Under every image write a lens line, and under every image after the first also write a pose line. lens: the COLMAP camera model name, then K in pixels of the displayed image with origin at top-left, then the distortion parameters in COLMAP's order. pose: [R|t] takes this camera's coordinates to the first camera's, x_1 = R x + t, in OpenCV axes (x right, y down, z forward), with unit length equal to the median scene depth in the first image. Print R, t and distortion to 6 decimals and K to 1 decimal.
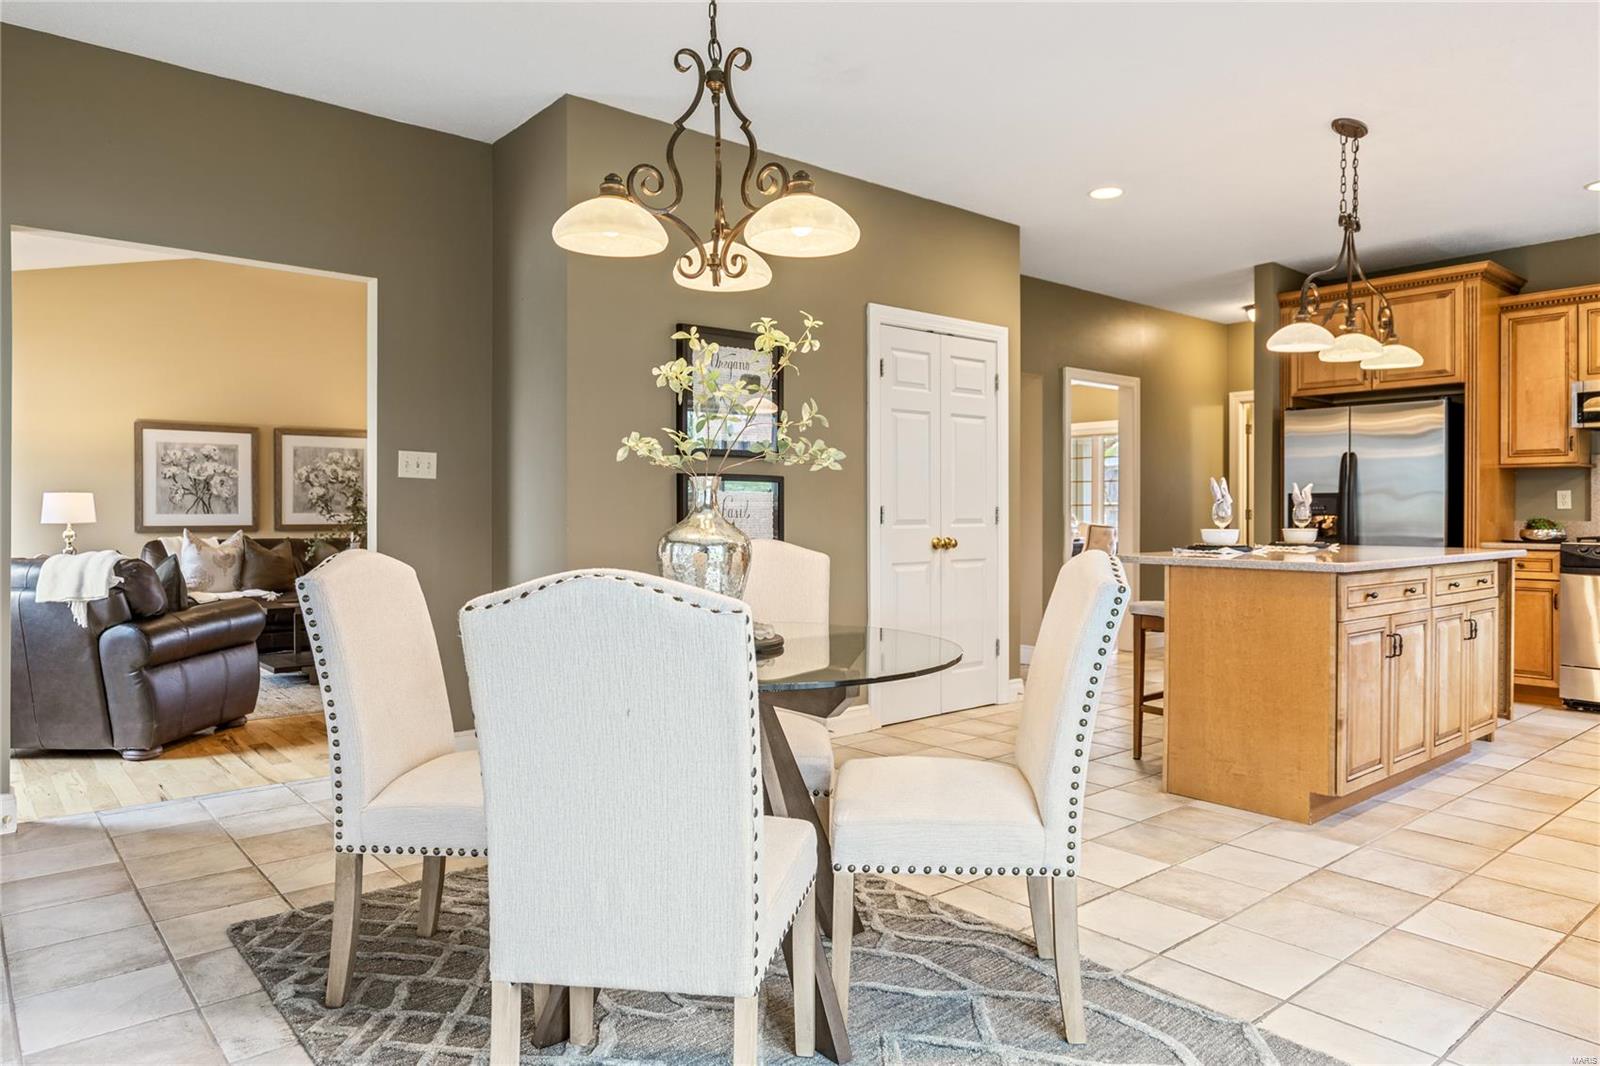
lens RADIAL K [[1010.6, 0, 800.0], [0, 1010.6, 533.0], [0, 0, 1]] dist [0.000146, -0.000937]
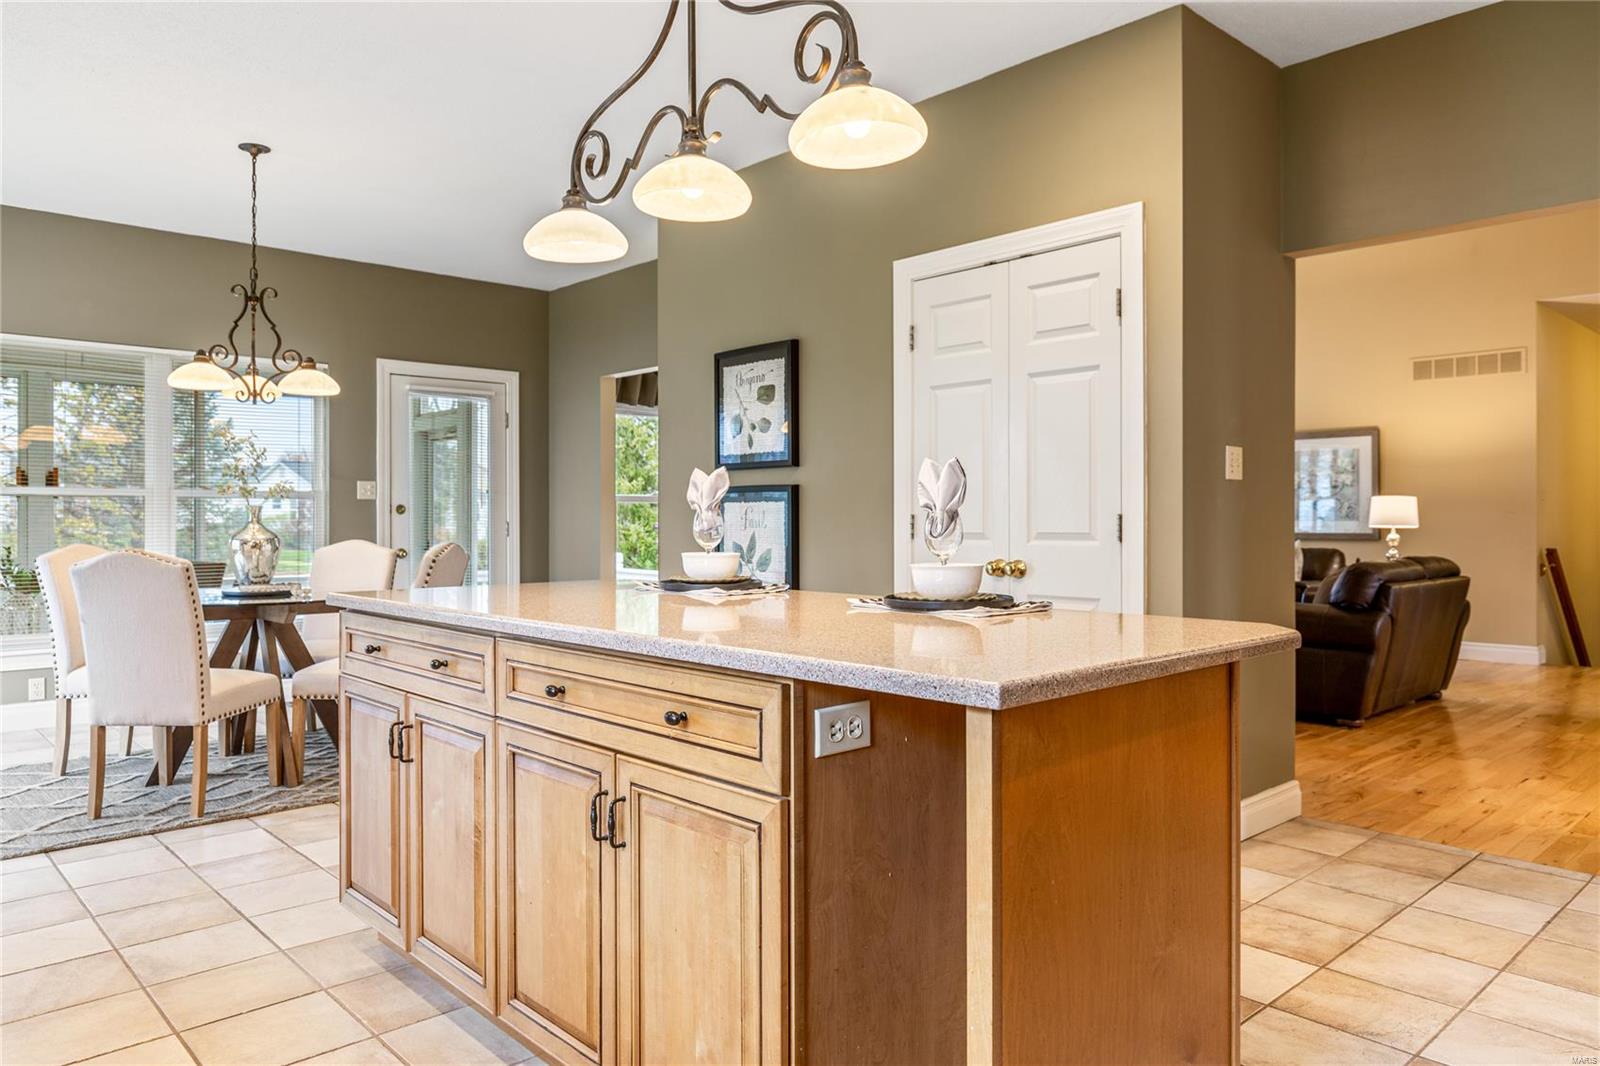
lens RADIAL K [[1076.2, 0, 800.0], [0, 1076.2, 533.0], [0, 0, 1]] dist [-0.003796, -0.000030]
pose [[0.045208, 0.011379, -0.998913, 1.152110], [-0.018200, 0.999779, 0.010565, -0.024781], [0.998812, 0.017703, 0.045405, 1.112961]]
